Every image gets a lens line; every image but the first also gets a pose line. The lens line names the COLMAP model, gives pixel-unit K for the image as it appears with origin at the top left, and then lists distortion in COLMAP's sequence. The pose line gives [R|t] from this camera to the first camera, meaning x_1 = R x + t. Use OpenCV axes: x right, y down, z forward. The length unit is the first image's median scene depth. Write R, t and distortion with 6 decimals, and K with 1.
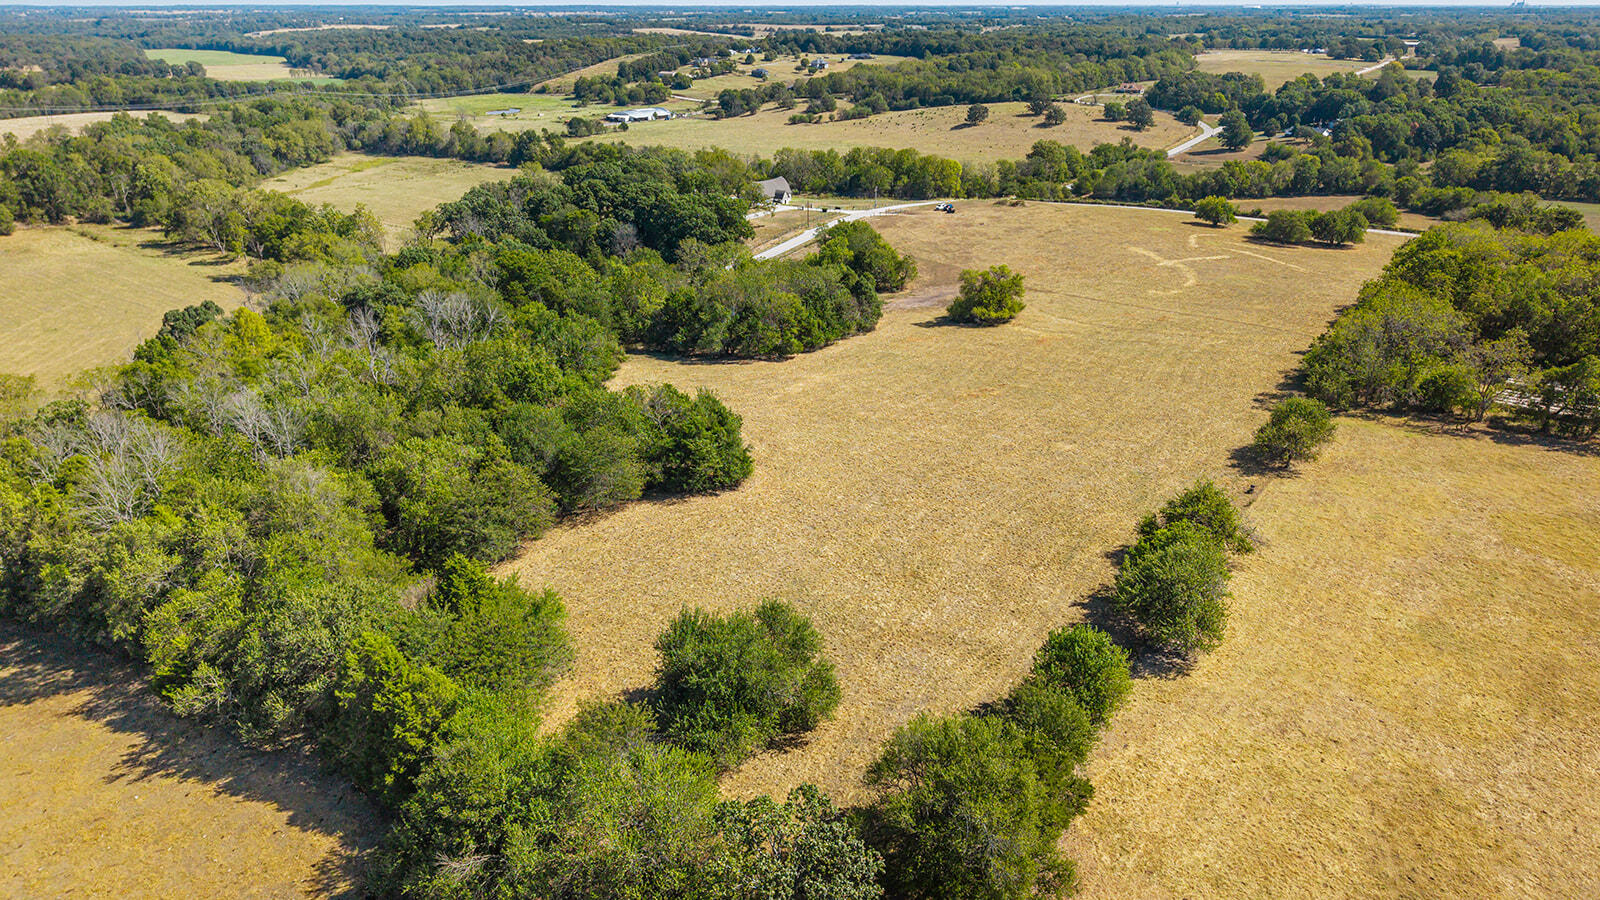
lens RADIAL K [[1080.9, 0, 807.5], [0, 1080.9, 447.0], [0, 0, 1]] dist [0.031123, -0.035165]
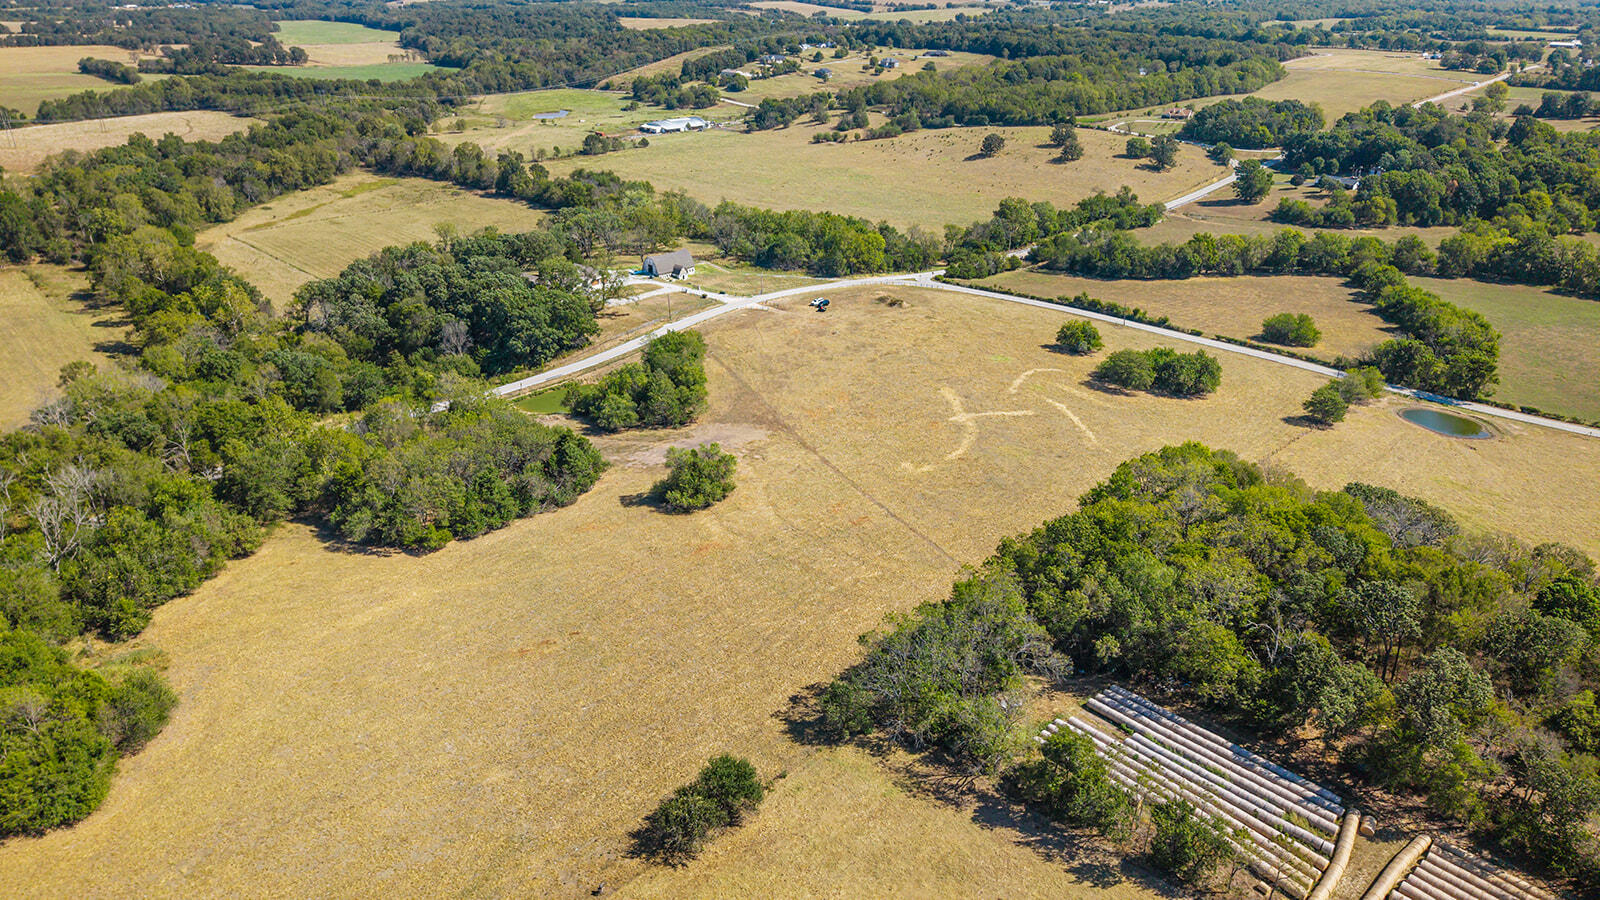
lens RADIAL K [[1062.4, 0, 808.1], [0, 1062.4, 459.6], [0, 0, 1]] dist [0.033462, -0.040316]
pose [[0.990187, 0.065449, -0.123476, 0.132372], [-0.059091, 0.996765, 0.054477, -0.073326], [0.126642, -0.046646, 0.990851, 0.036115]]
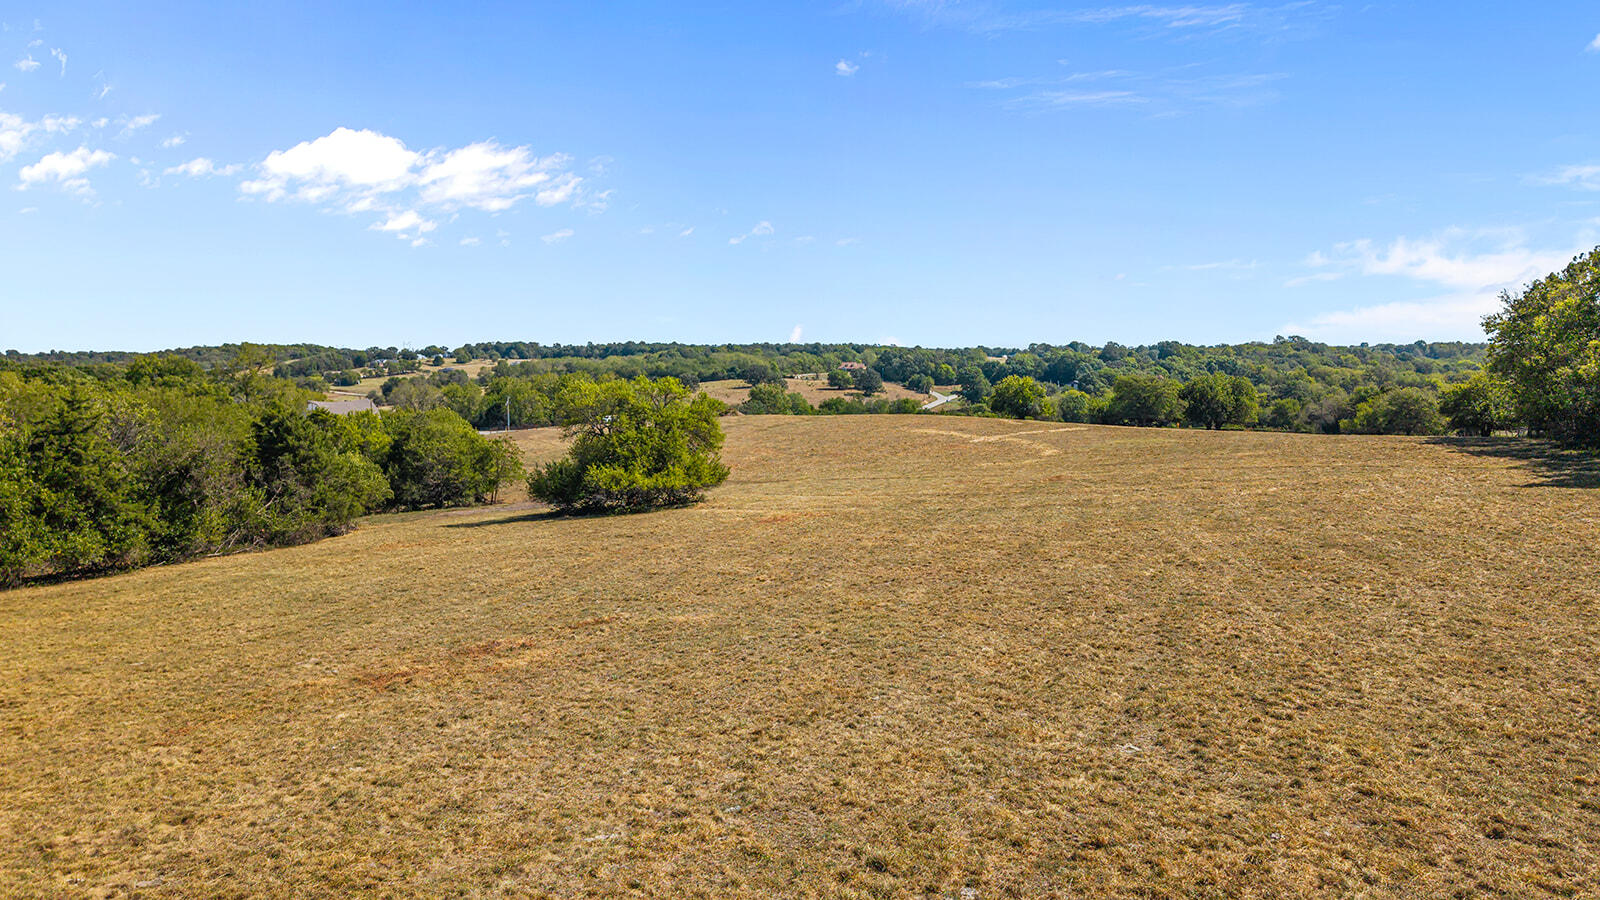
lens RADIAL K [[1062.4, 0, 808.1], [0, 1062.4, 459.6], [0, 0, 1]] dist [0.033462, -0.040316]
pose [[0.970227, -0.025188, 0.240885, 0.047528], [0.093925, 0.955875, -0.278355, -0.007621], [-0.223245, 0.292693, 0.929781, 0.219975]]
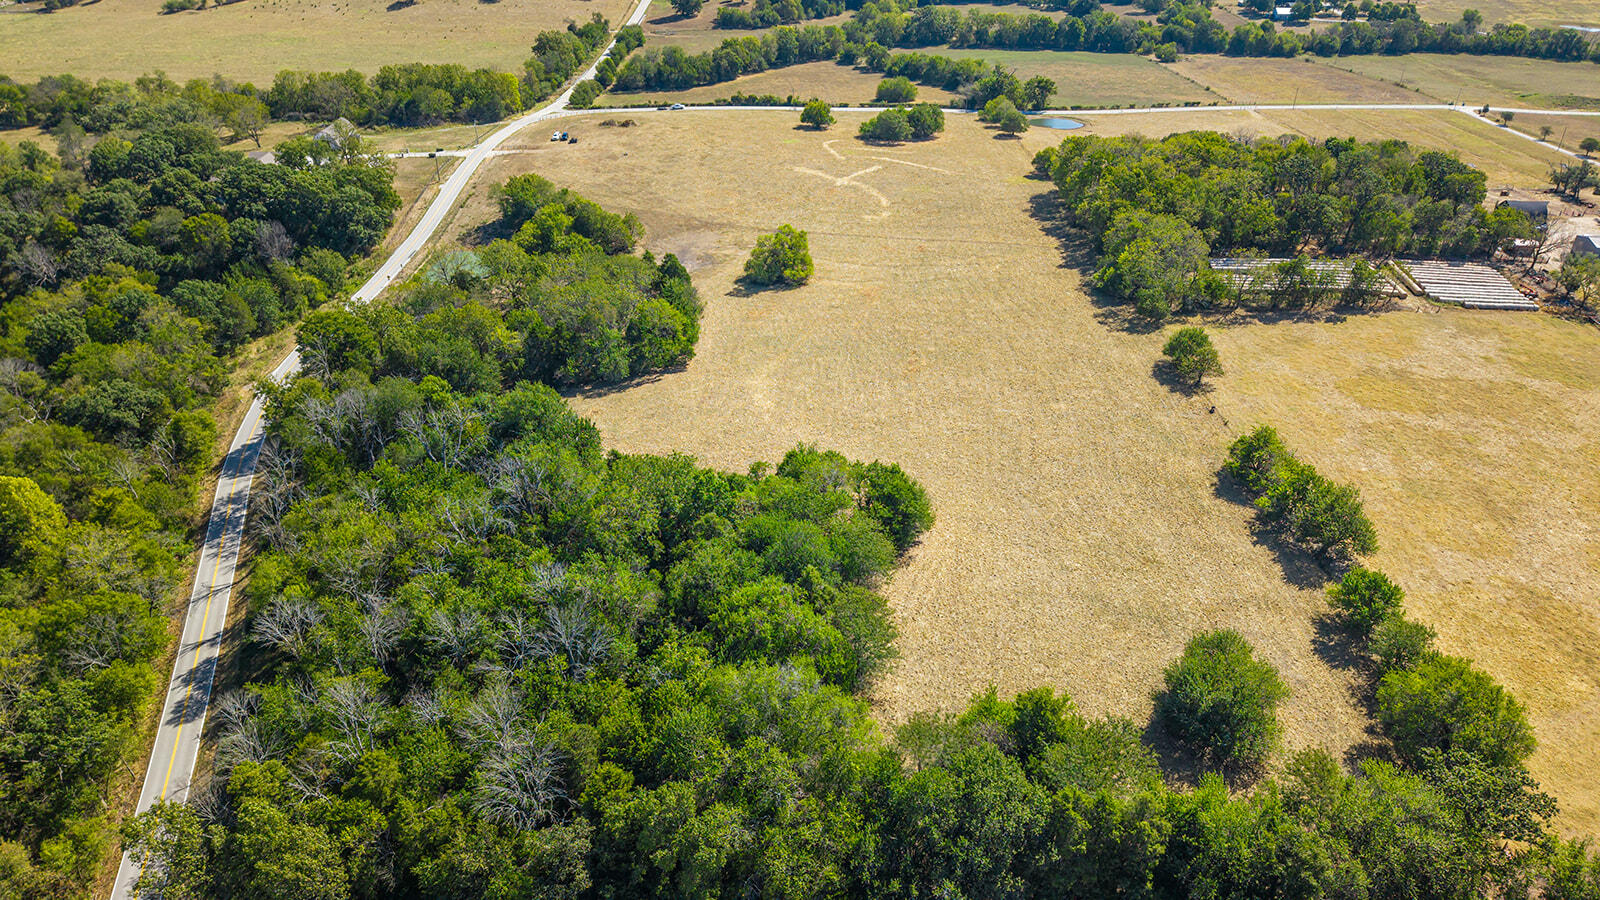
lens RADIAL K [[1062.4, 0, 808.1], [0, 1062.4, 459.6], [0, 0, 1]] dist [0.033462, -0.040316]
pose [[0.816039, -0.293261, 0.498075, -0.140908], [0.206180, 0.952729, 0.223154, -0.061797], [-0.539973, -0.079409, 0.837928, 0.026396]]
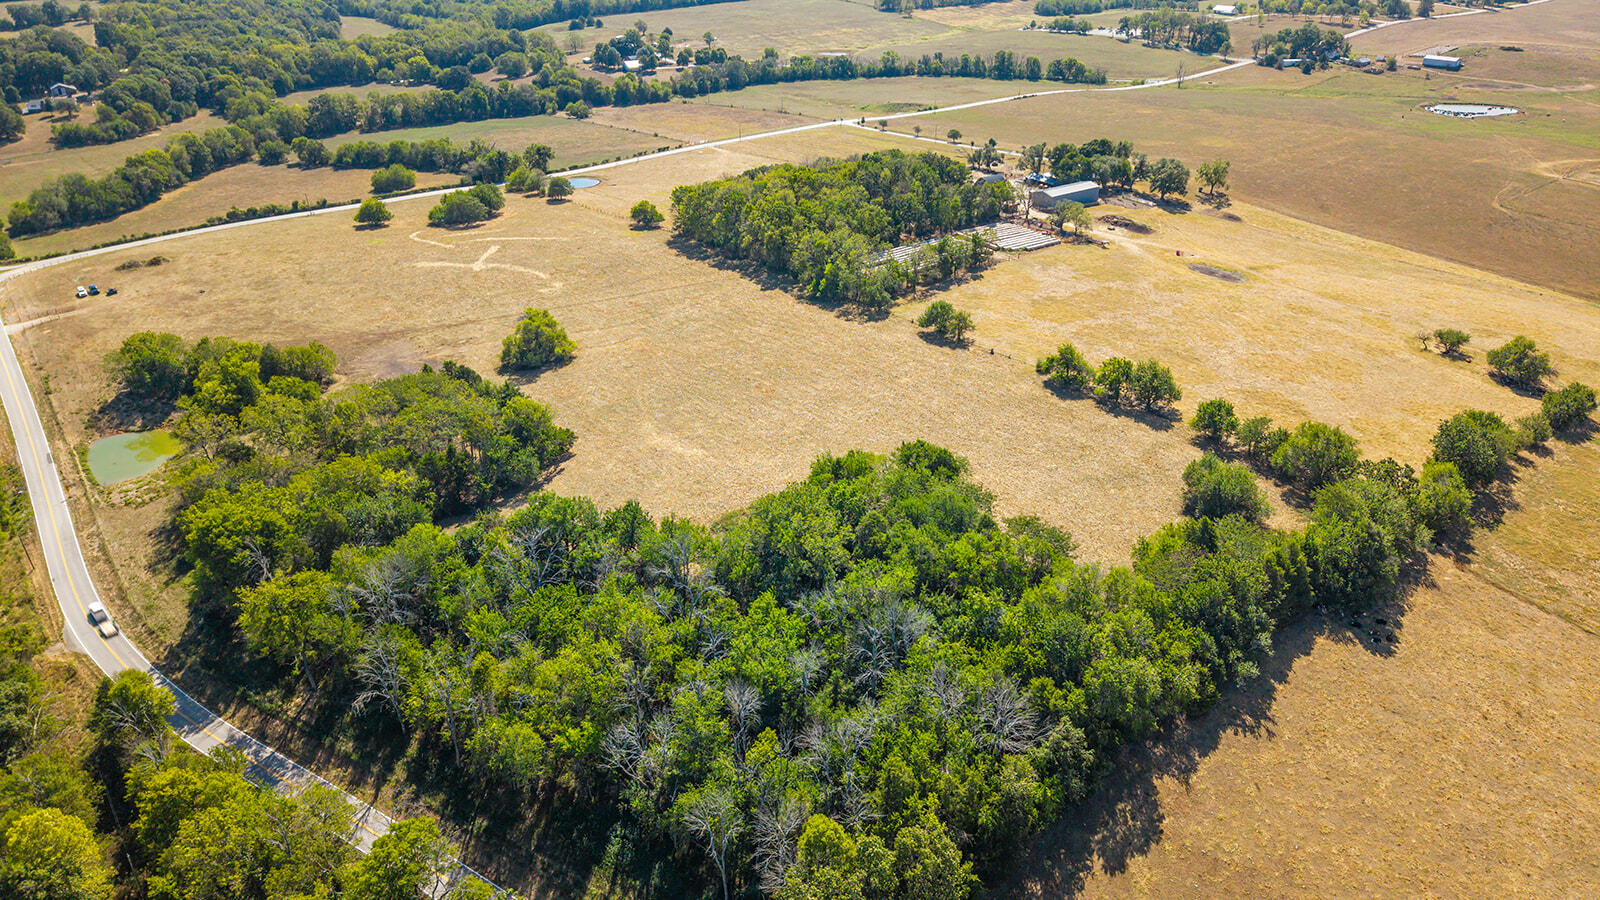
lens RADIAL K [[1062.4, 0, 808.1], [0, 1062.4, 459.6], [0, 0, 1]] dist [0.033462, -0.040316]
pose [[0.262405, -0.455452, 0.850710, -0.262068], [0.356033, 0.865098, 0.353335, -0.111556], [-0.896875, 0.210164, 0.389162, 0.122168]]
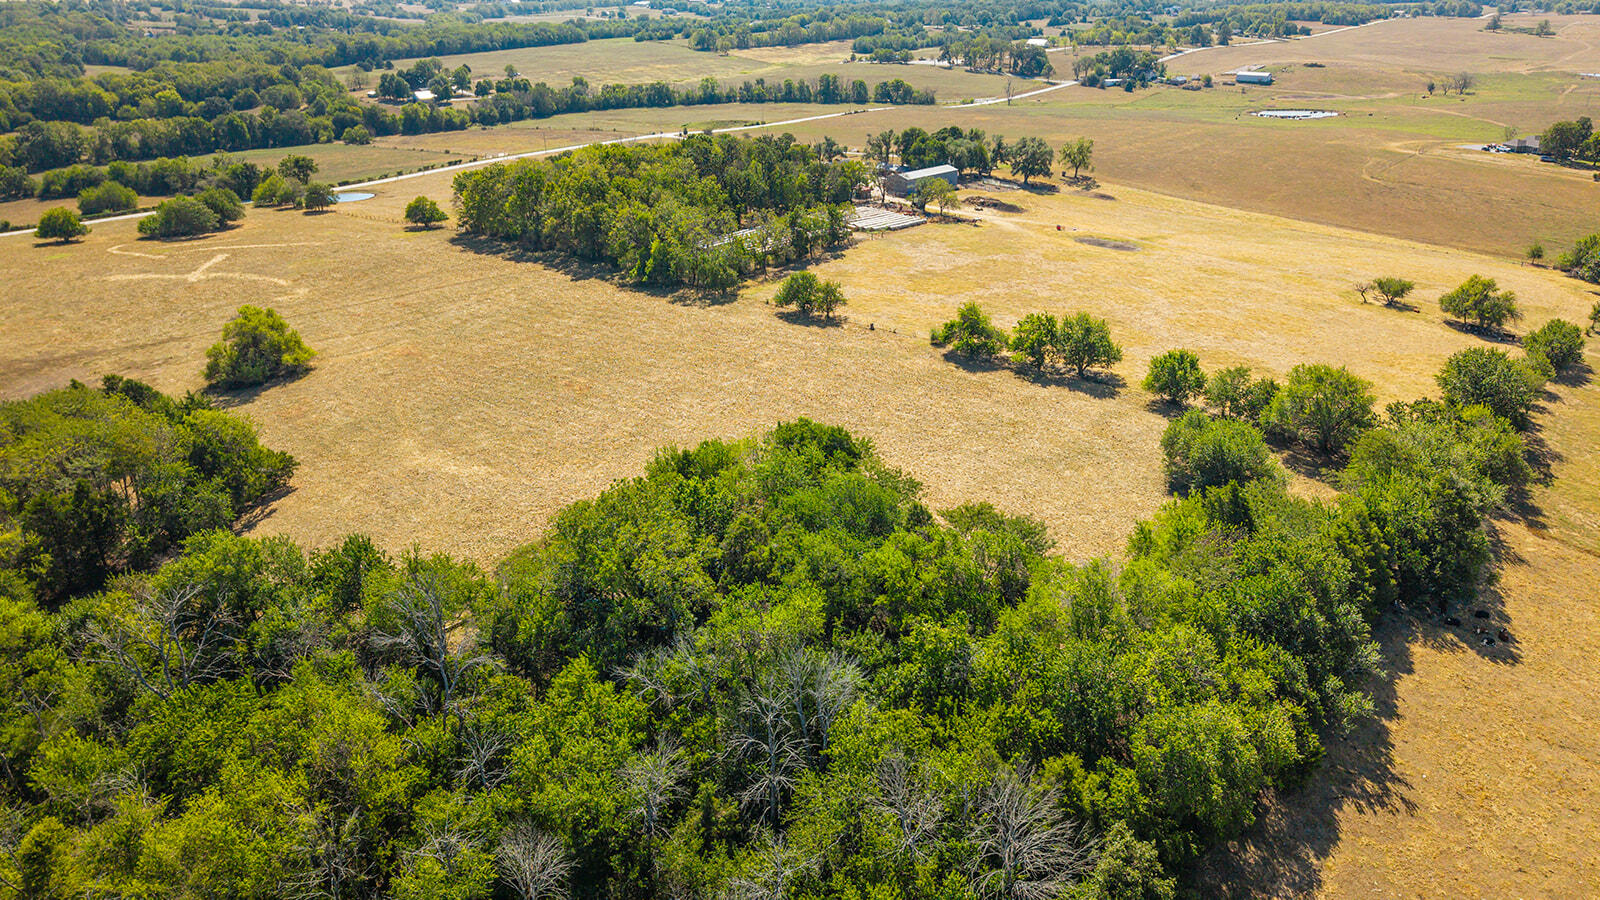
lens RADIAL K [[1062.4, 0, 808.1], [0, 1062.4, 459.6], [0, 0, 1]] dist [0.033462, -0.040316]
pose [[0.102270, -0.414254, 0.904397, -0.193141], [0.369694, 0.859874, 0.352055, -0.068417], [-0.923508, 0.298346, 0.241086, 0.157344]]
